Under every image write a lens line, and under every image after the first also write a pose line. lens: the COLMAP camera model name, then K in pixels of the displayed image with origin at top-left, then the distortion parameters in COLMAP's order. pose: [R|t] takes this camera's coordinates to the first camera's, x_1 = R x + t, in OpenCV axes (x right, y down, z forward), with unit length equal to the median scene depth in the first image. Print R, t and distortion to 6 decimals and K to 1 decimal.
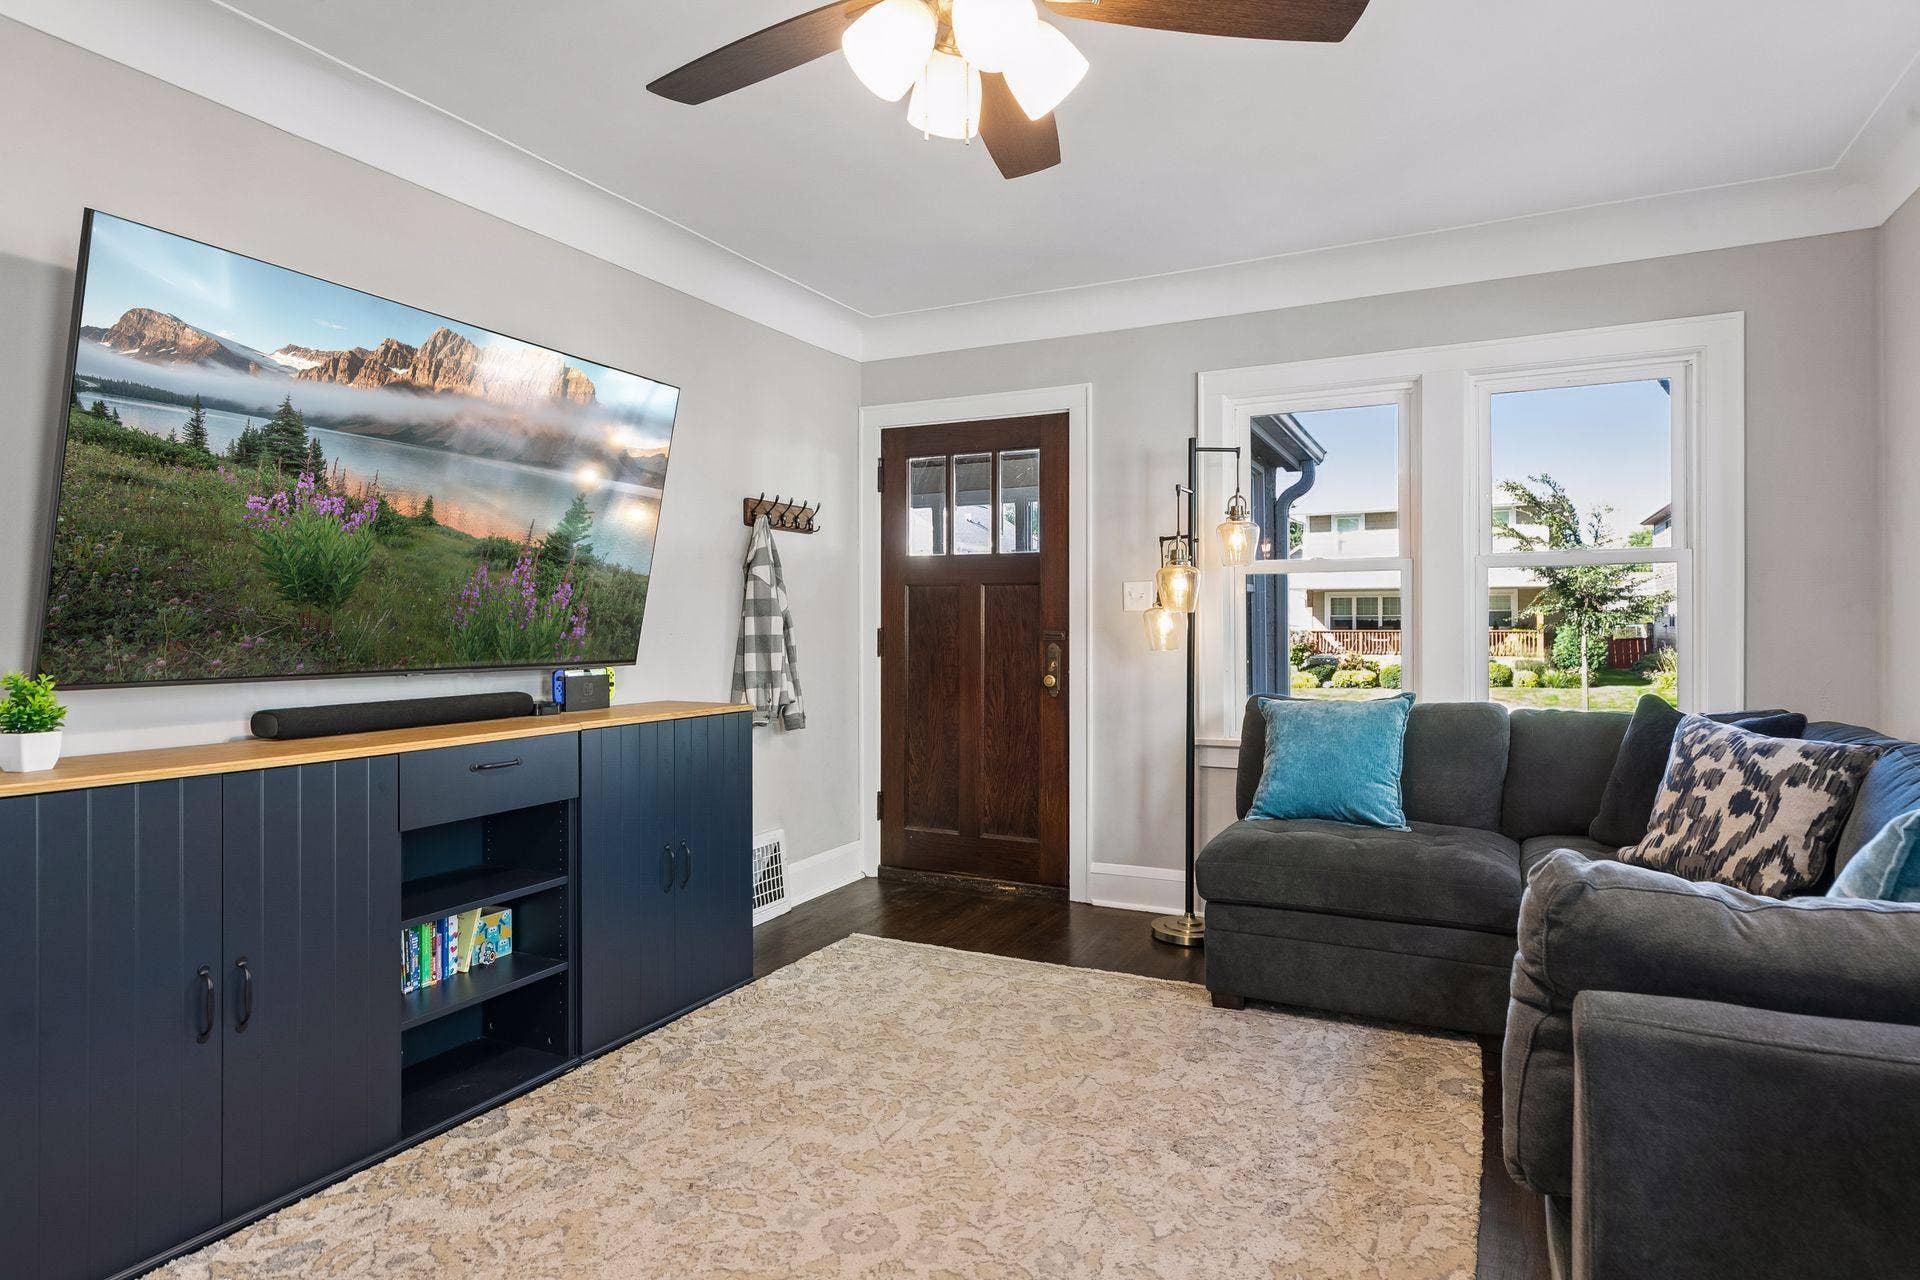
lens RADIAL K [[1045.3, 0, 970.5], [0, 1045.3, 622.2], [0, 0, 1]] dist [0.011230, -0.001050]
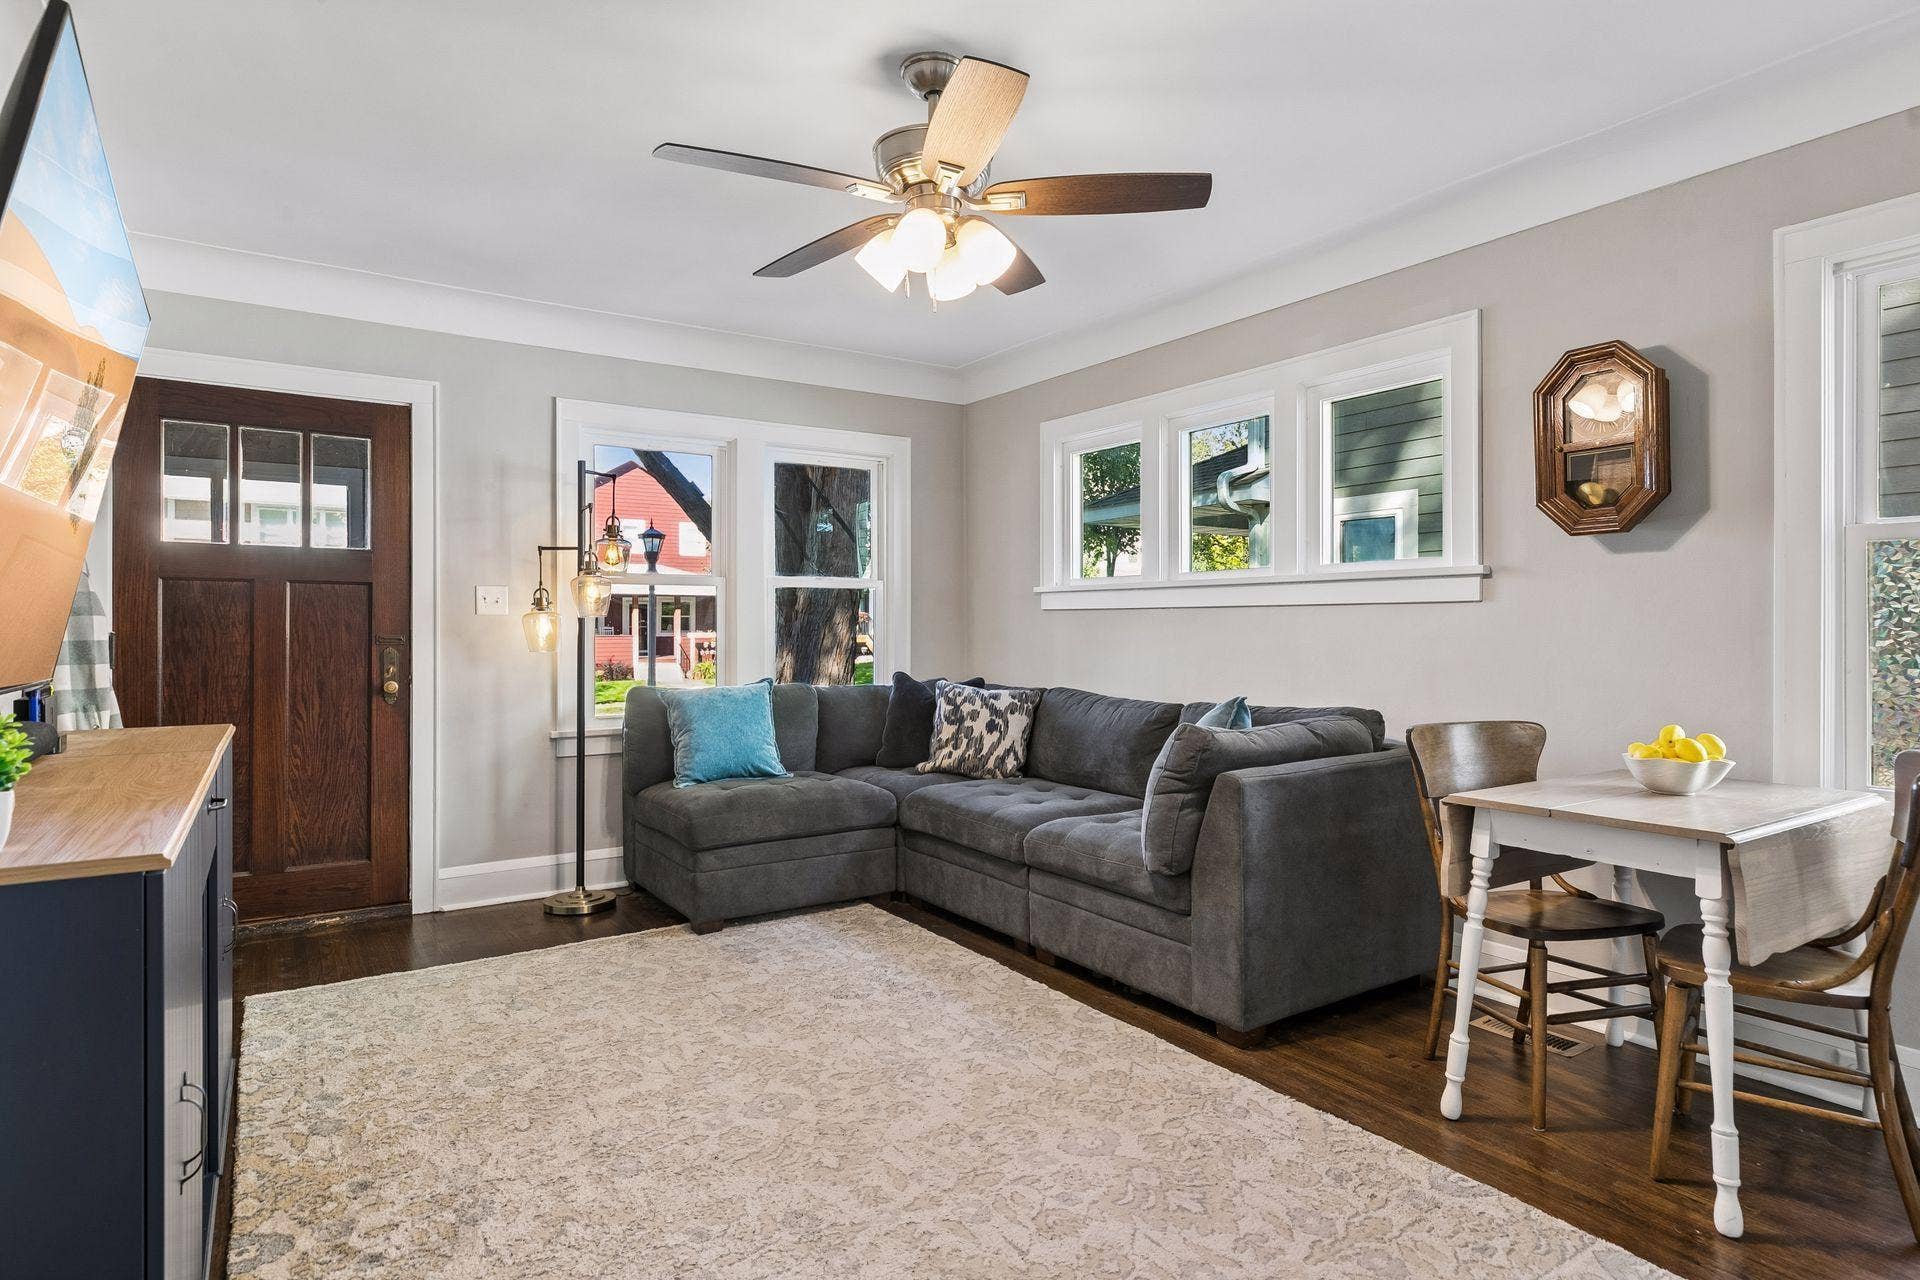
lens RADIAL K [[1044.2, 0, 969.5], [0, 1044.2, 630.7], [0, 0, 1]] dist [0.022327, -0.000282]
pose [[0.509930, -0.000929, 0.860216, -0.722944], [-0.002307, 0.999994, 0.002447, 0.002492], [-0.860213, -0.003233, 0.509925, 0.099787]]
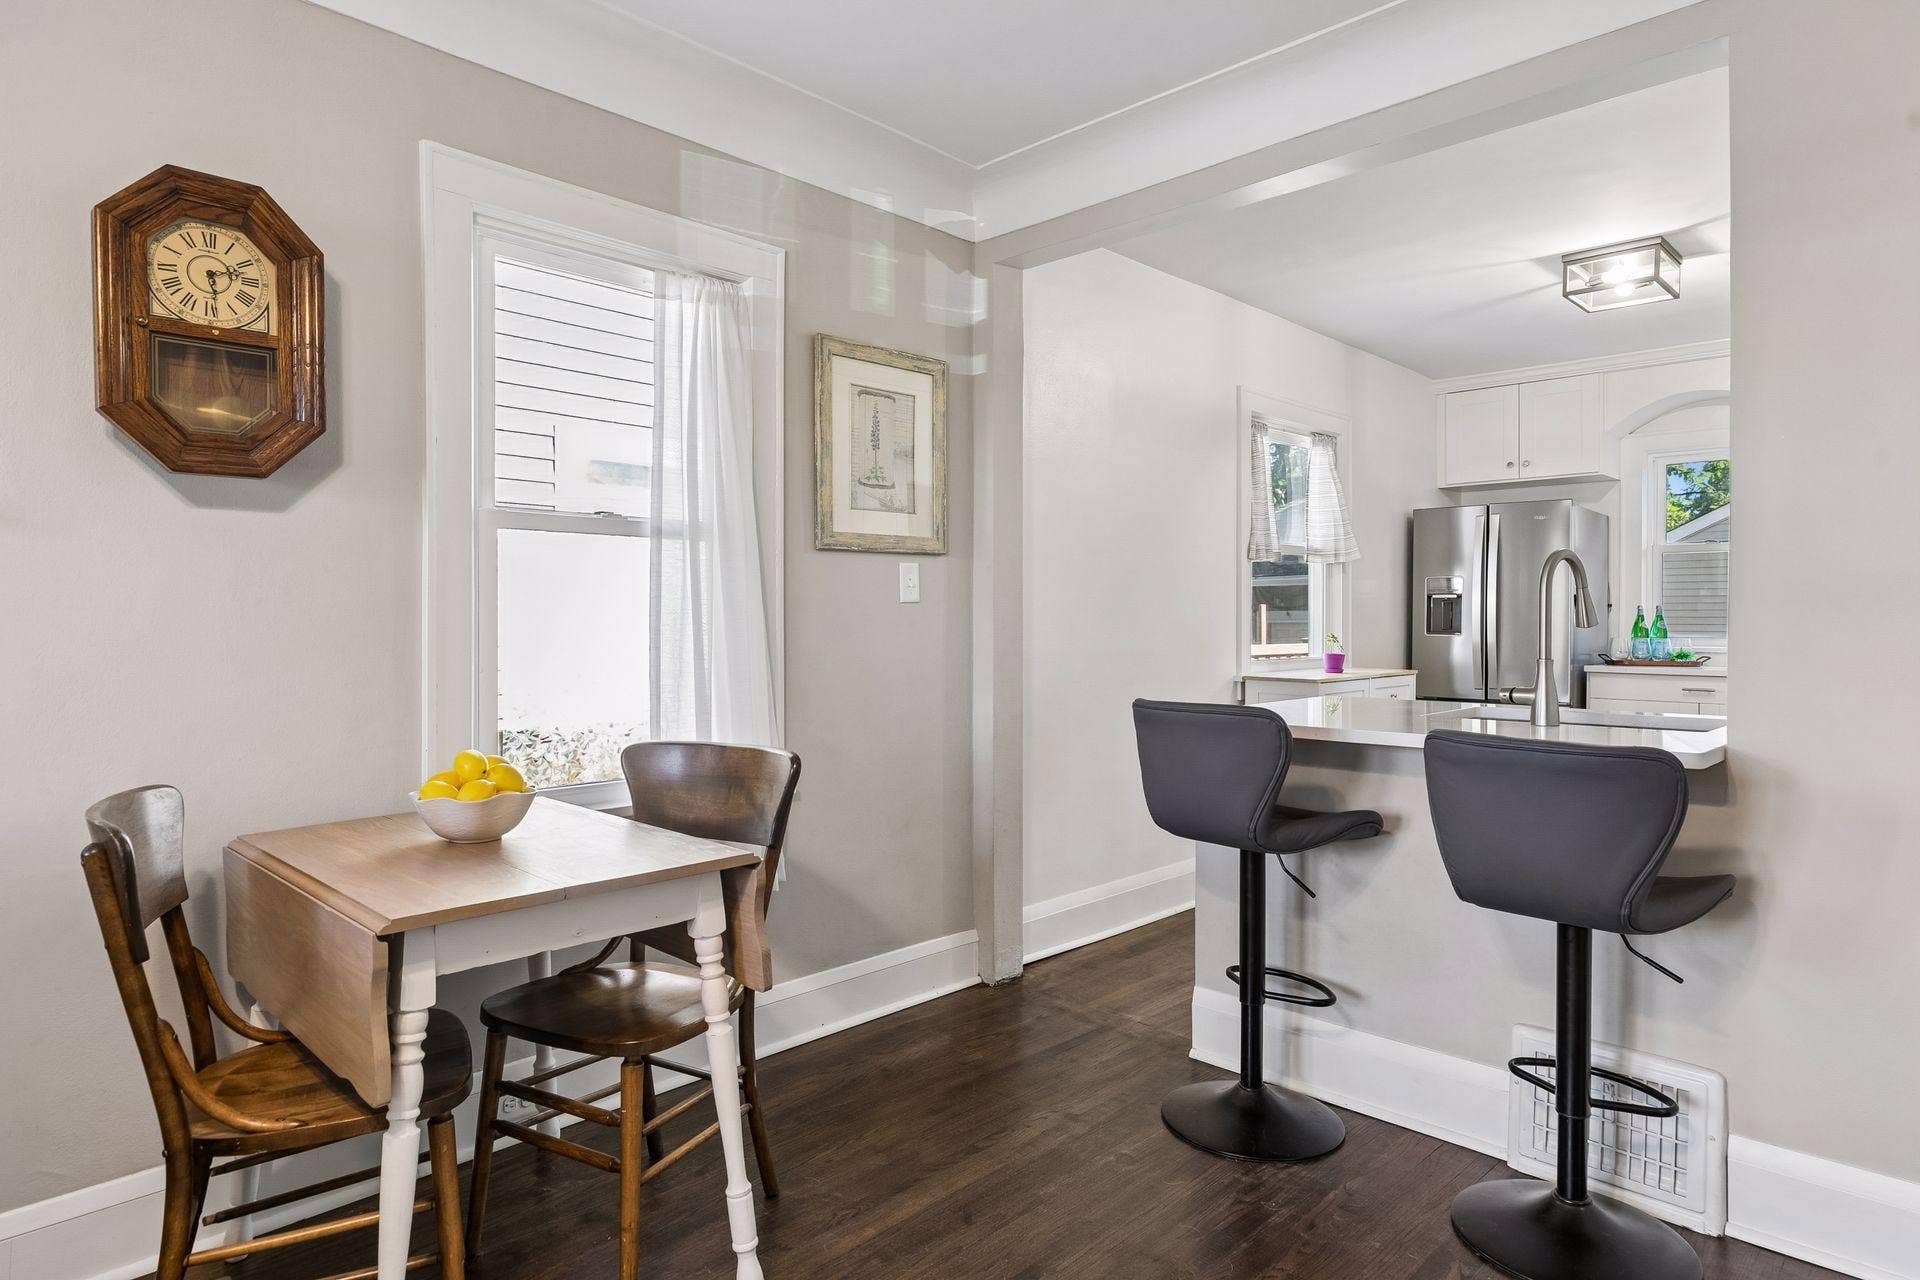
lens RADIAL K [[1092.3, 0, 982.4], [0, 1092.3, 623.8], [0, 0, 1]] dist [0.016635, -0.001358]
pose [[-0.950605, -0.001021, 0.310401, -0.223908], [-0.000697, 0.999999, 0.001154, 0.000968], [-0.310402, 0.000881, -0.950605, 0.576560]]
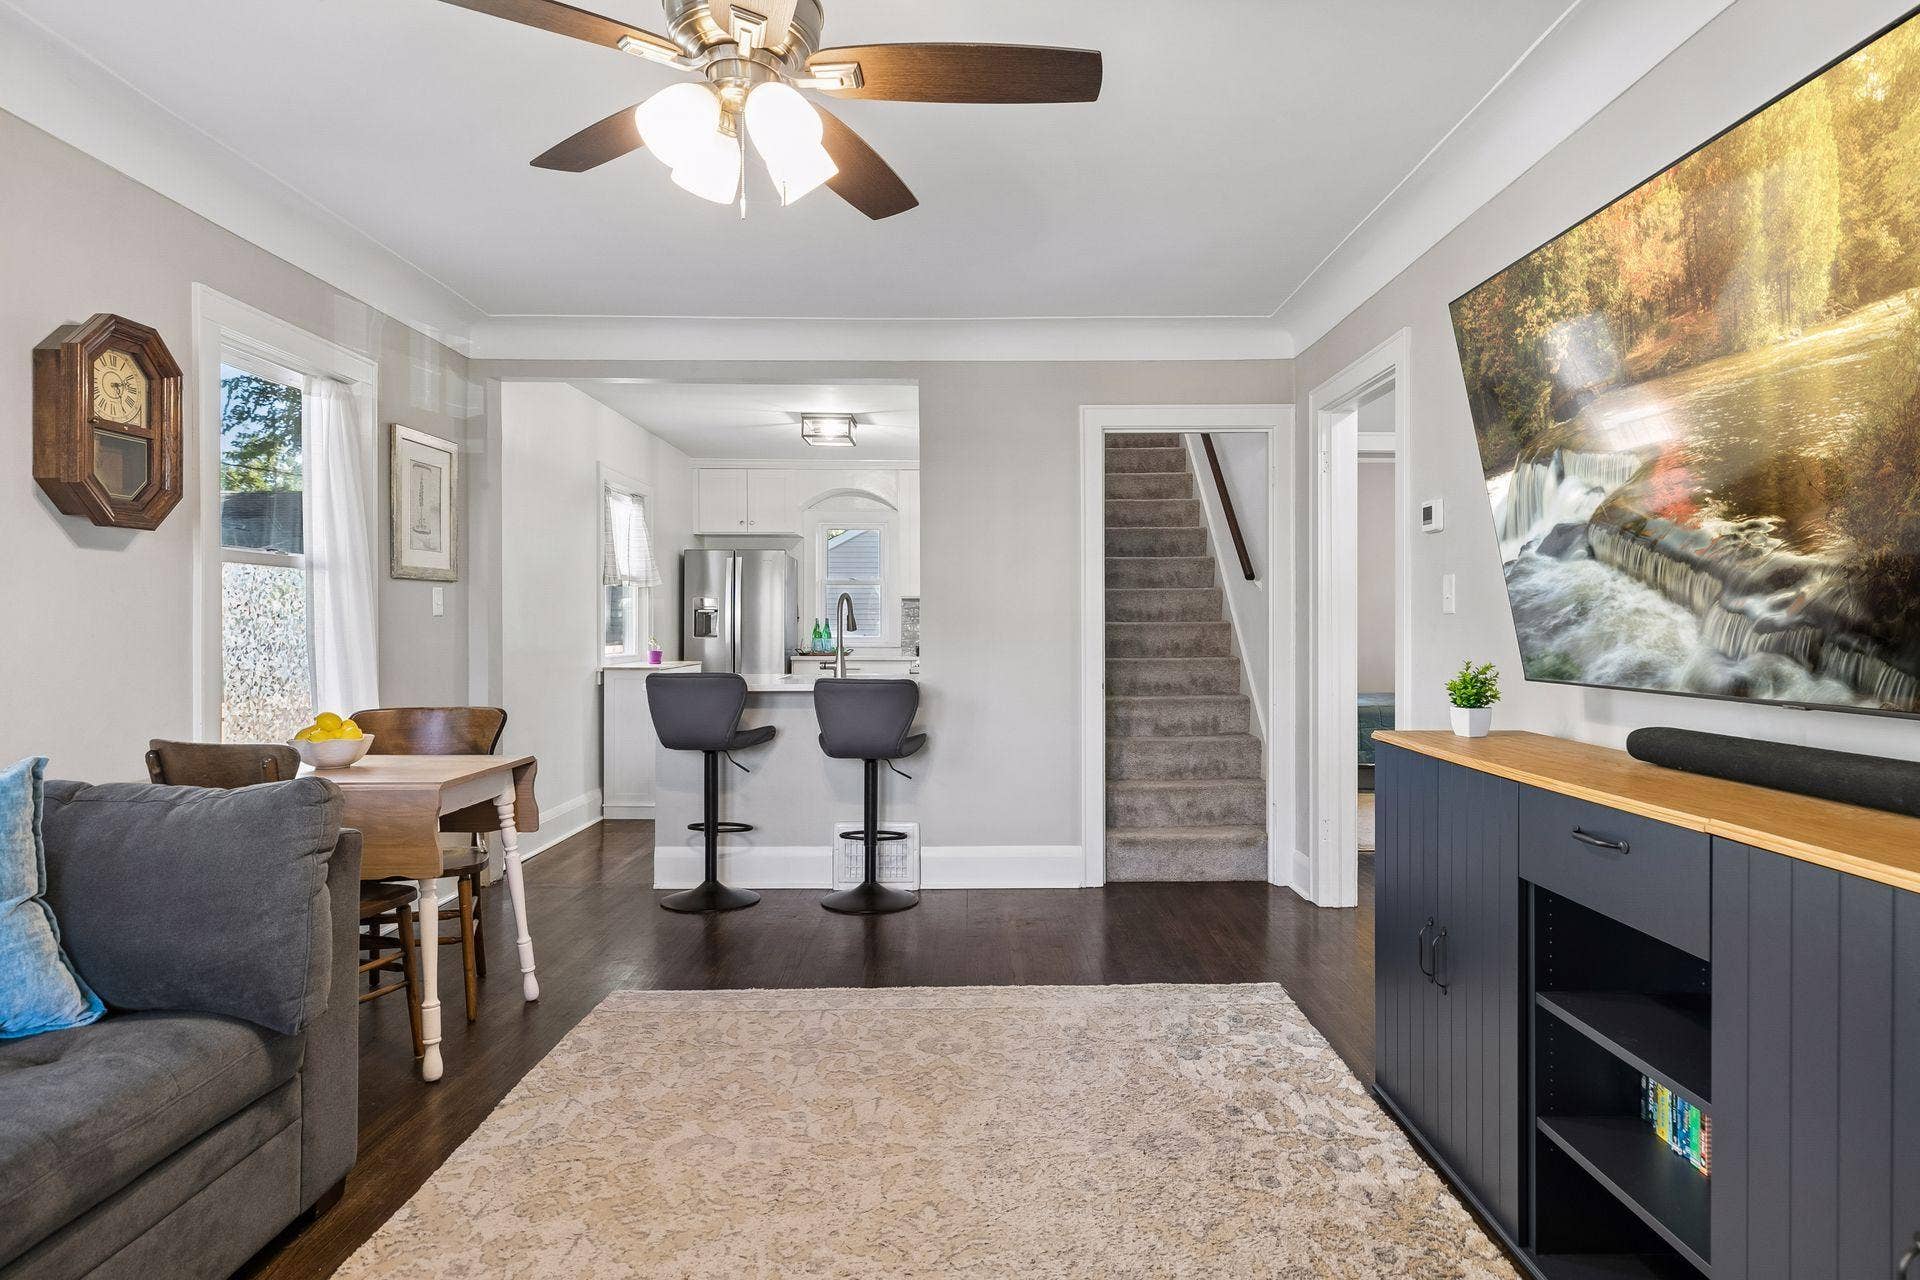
lens RADIAL K [[1092.3, 0, 982.4], [0, 1092.3, 623.8], [0, 0, 1]] dist [0.016635, -0.001358]
pose [[-0.895525, 0.001367, -0.445010, 0.176461], [0.003577, 0.999985, -0.004128, 0.000987], [0.444998, -0.005289, -0.895516, 1.249305]]
